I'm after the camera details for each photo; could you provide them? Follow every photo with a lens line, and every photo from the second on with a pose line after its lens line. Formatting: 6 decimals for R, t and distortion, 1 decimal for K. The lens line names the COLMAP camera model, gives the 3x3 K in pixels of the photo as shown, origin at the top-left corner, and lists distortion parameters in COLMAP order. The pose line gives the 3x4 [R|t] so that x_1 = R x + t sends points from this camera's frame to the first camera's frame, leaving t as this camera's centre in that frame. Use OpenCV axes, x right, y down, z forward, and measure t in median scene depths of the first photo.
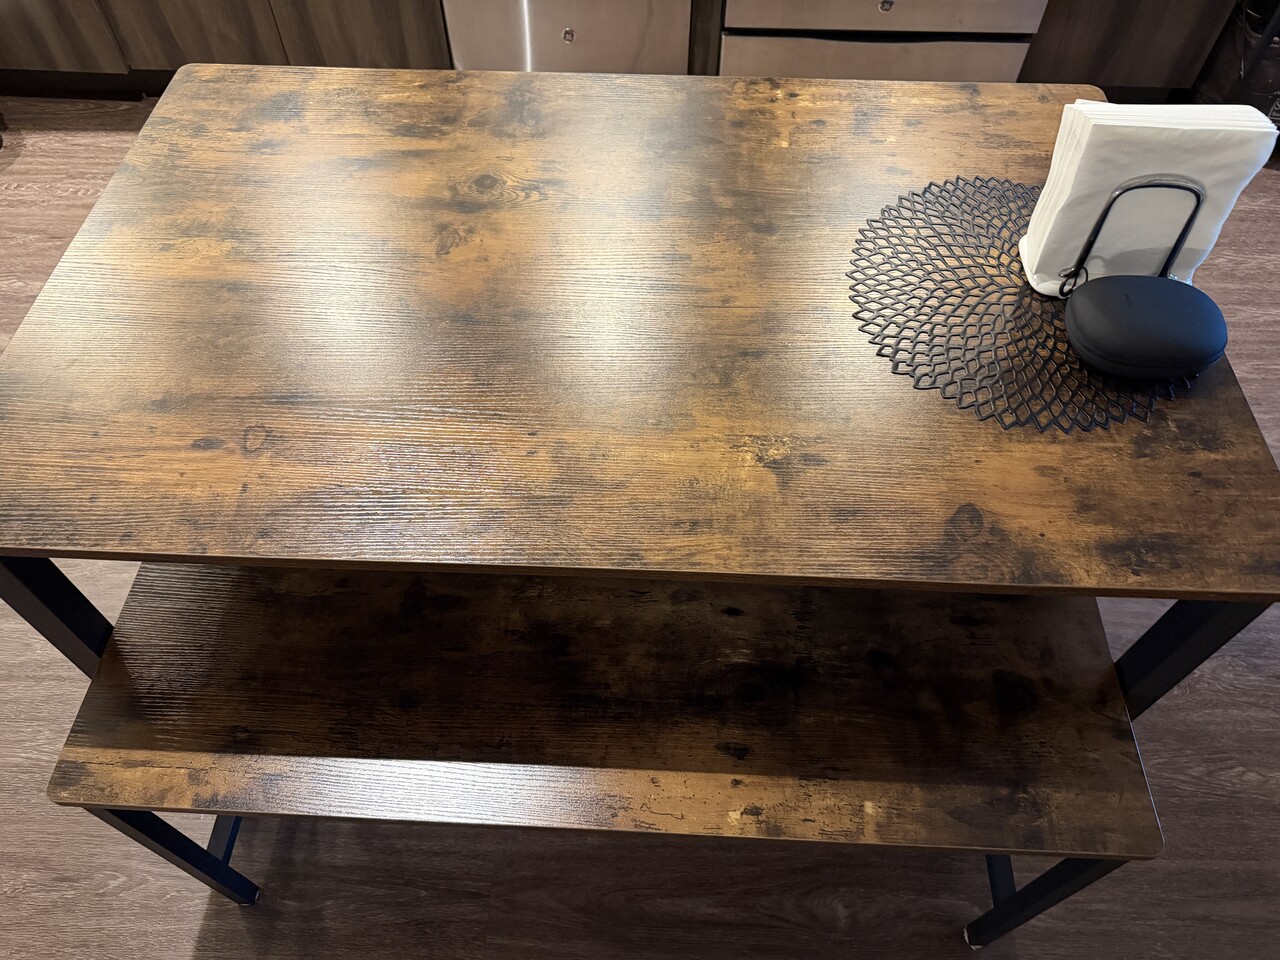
lens RADIAL K [[922.8, 0, 632.7], [0, 922.8, 481.6], [0, 0, 1]] dist [0.007855, -0.033879]
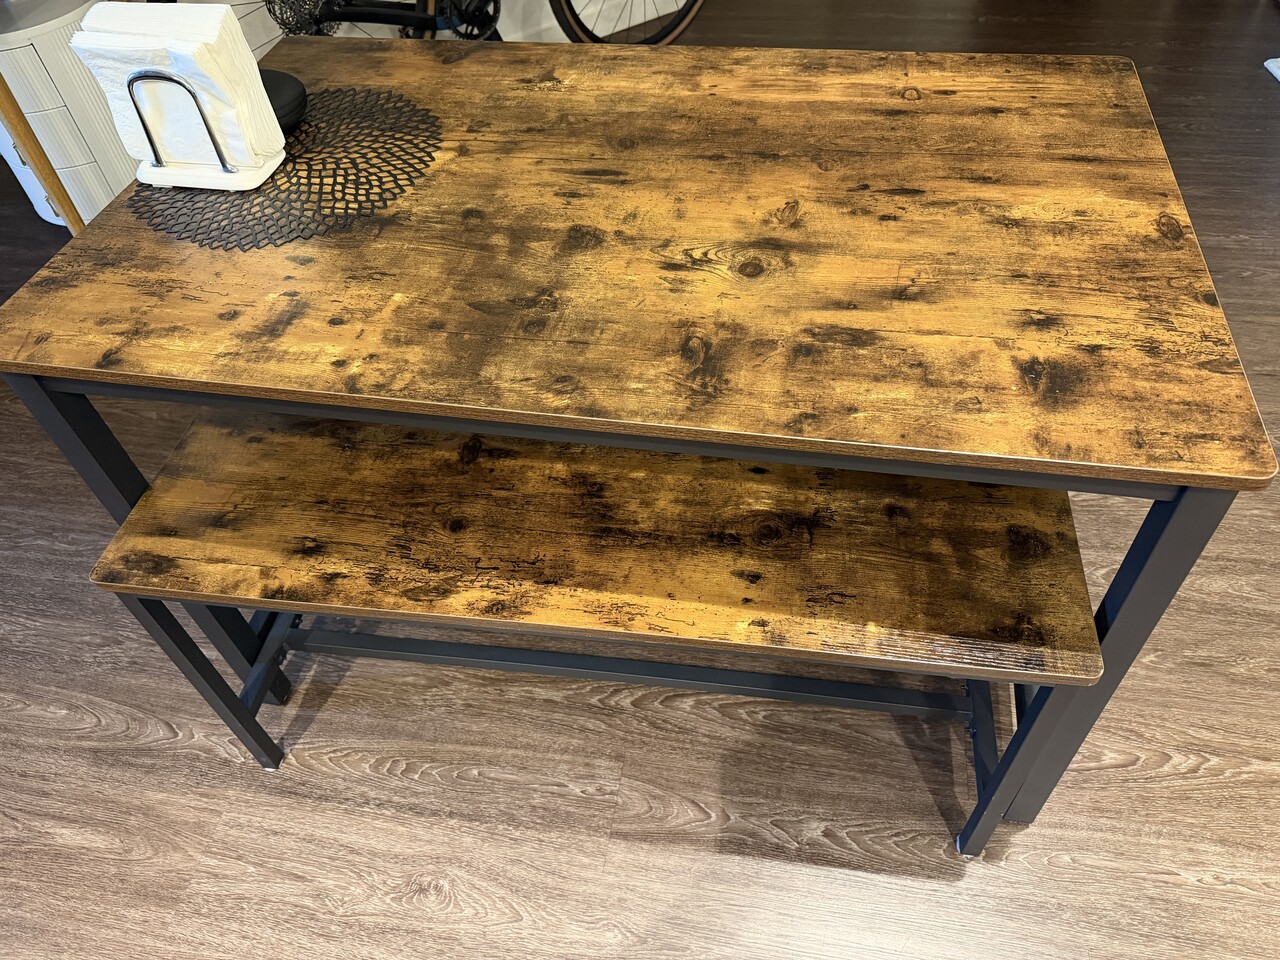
lens RADIAL K [[922.8, 0, 656.5], [0, 922.8, 483.7], [0, 0, 1]] dist [0.007855, -0.033879]
pose [[-0.989112, -0.066309, 0.131382, -0.213693], [0.142236, -0.201581, 0.969089, -1.320369], [-0.037775, 0.977225, 0.208817, 1.099523]]
